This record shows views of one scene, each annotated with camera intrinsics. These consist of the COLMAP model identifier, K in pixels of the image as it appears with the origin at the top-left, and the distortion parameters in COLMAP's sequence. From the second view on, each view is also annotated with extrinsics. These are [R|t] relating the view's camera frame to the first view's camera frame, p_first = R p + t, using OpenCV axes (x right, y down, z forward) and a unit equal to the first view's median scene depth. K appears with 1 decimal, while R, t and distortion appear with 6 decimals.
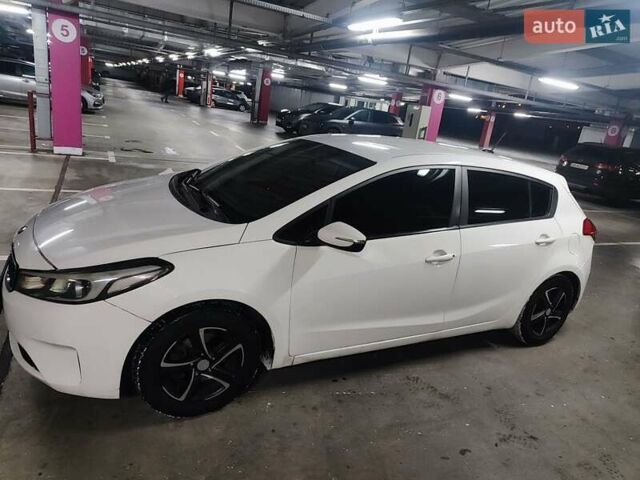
lens RADIAL K [[429.4, 0, 320.2], [0, 429.4, 248.6], [0, 0, 1]] dist [0.001279, 0.002784]
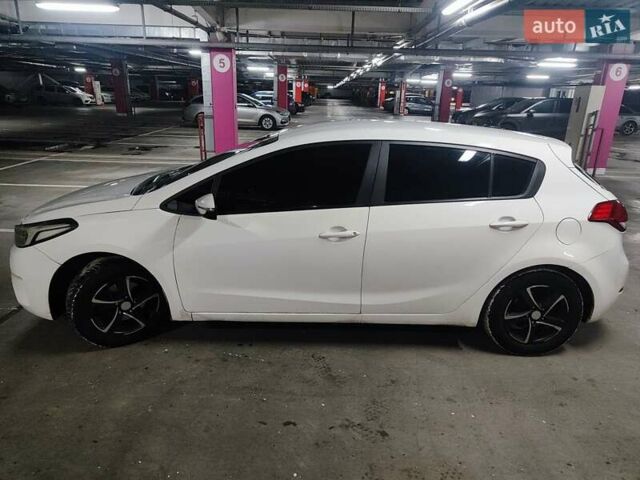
lens RADIAL K [[437.6, 0, 320.0], [0, 437.6, 240.0], [0, 0, 1]] dist [0.002202, 0.004703]
pose [[0.888132, 0.032366, -0.458447, 0.514557], [-0.051516, 0.998242, -0.029326, 0.048622], [0.456692, 0.049662, 0.888238, 0.074916]]
